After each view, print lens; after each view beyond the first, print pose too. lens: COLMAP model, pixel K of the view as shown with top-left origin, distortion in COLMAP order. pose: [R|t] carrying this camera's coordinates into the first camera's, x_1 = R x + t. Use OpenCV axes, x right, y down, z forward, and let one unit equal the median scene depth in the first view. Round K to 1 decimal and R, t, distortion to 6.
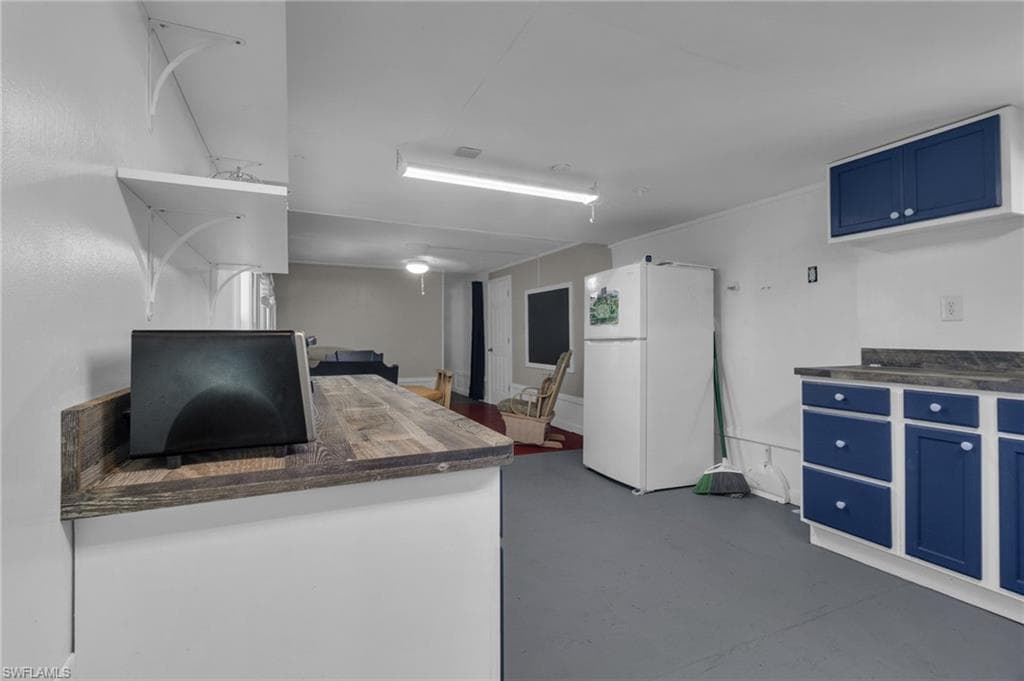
lens RADIAL K [[479.0, 0, 507.8], [0, 479.0, 332.1], [0, 0, 1]] dist [0.000361, 0.000166]
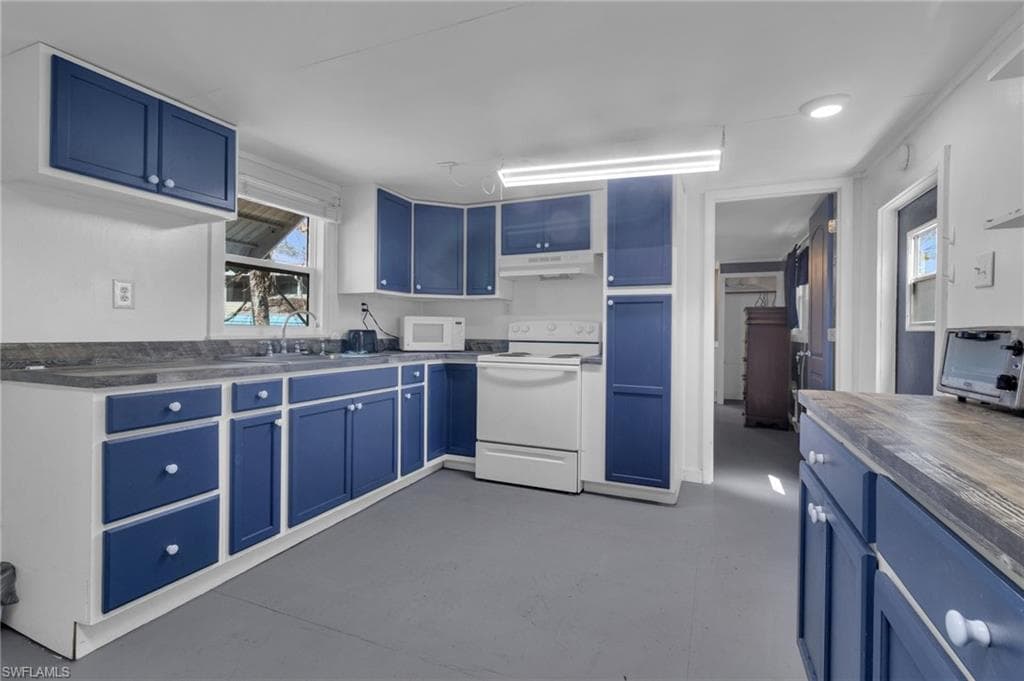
lens RADIAL K [[479.0, 0, 507.8], [0, 479.0, 332.1], [0, 0, 1]] dist [0.000361, 0.000166]
pose [[-0.670350, -0.007954, 0.742002, -0.223851], [-0.016117, 0.999863, -0.003842, 0.012696], [-0.741870, -0.014535, -0.670386, 1.141998]]
